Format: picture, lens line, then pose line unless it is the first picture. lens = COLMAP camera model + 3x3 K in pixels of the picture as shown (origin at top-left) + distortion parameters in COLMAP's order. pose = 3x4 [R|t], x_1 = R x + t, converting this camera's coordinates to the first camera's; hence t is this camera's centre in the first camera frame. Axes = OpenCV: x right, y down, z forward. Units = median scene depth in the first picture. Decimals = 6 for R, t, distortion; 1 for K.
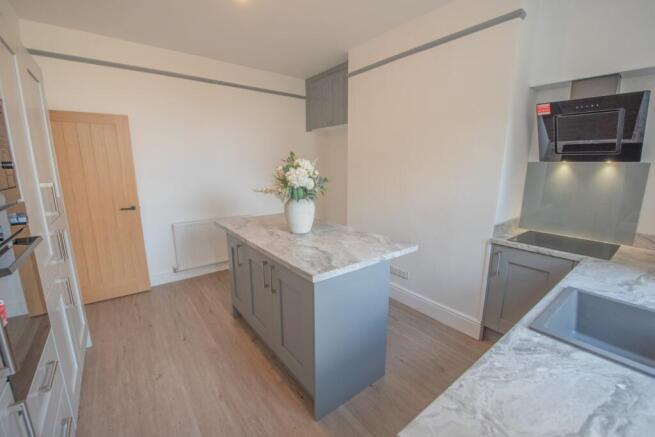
lens RADIAL K [[273.2, 0, 330.2], [0, 273.2, 222.7], [0, 0, 1]] dist [-0.008291, 0.000353]
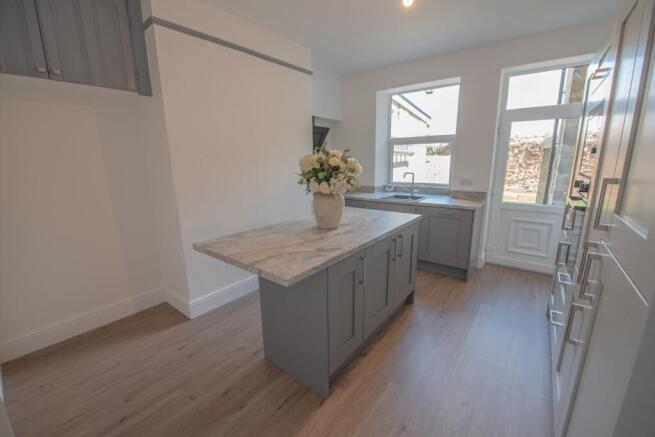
lens RADIAL K [[273.2, 0, 327.6], [0, 273.2, 213.9], [0, 0, 1]] dist [-0.008291, 0.000353]
pose [[-0.244413, -0.174312, 0.953875, -1.042992], [0.219456, 0.948242, 0.229514, -0.211513], [-0.944511, 0.265429, -0.193508, 1.228797]]
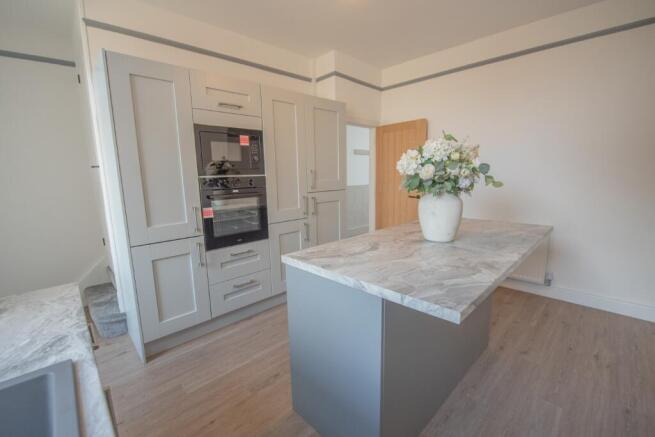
lens RADIAL K [[273.2, 0, 329.9], [0, 273.2, 221.9], [0, 0, 1]] dist [-0.008291, 0.000353]
pose [[0.116321, 0.169789, -0.978591, 0.937767], [-0.173269, 0.973640, 0.148334, -0.114540], [0.977981, 0.152305, 0.142674, 0.981972]]
